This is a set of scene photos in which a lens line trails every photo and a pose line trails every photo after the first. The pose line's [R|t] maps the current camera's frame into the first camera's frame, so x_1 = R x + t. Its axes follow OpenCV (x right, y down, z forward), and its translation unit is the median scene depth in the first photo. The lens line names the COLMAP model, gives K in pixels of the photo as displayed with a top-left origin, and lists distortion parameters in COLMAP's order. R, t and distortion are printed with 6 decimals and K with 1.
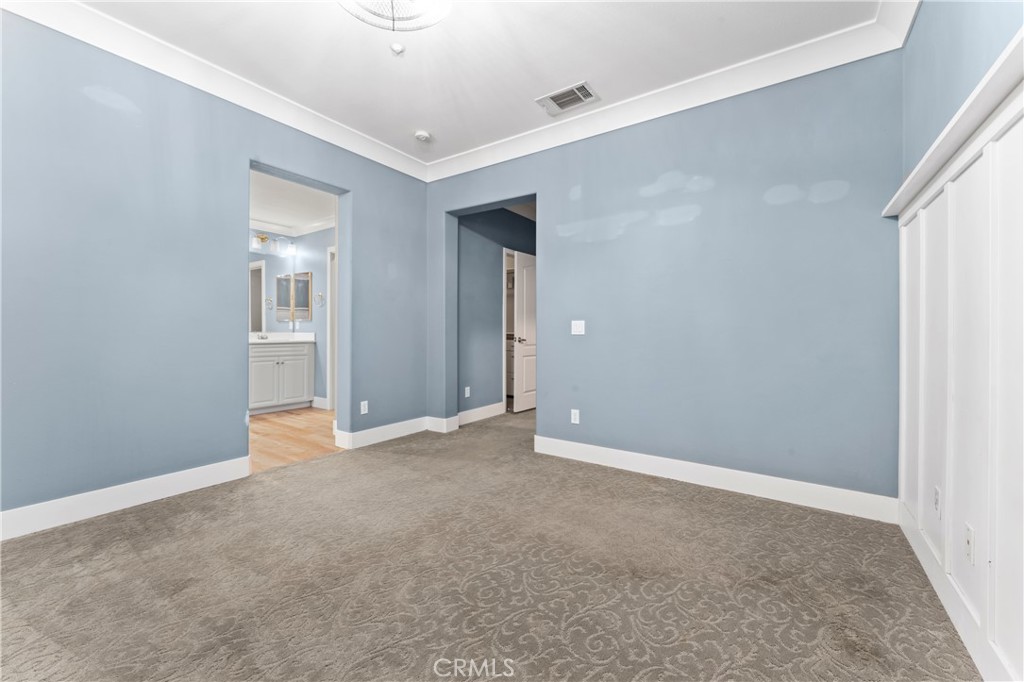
lens RADIAL K [[409.5, 0, 513.5], [0, 409.5, 338.7], [0, 0, 1]] dist [-0.000024, -0.000073]
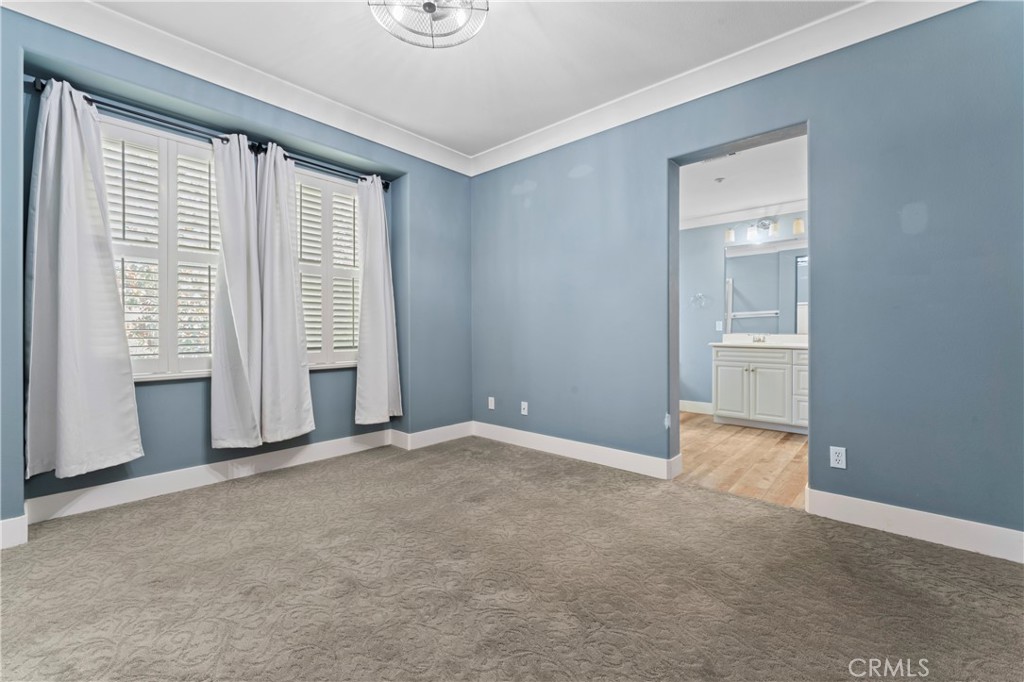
lens RADIAL K [[438.8, 0, 512.8], [0, 438.8, 332.1], [0, 0, 1]] dist [-0.005771, 0.001155]
pose [[-0.154066, -0.001460, -0.988060, 0.483753], [-0.011124, 0.999938, 0.000257, -0.017955], [0.987998, 0.011030, -0.154072, 0.842531]]
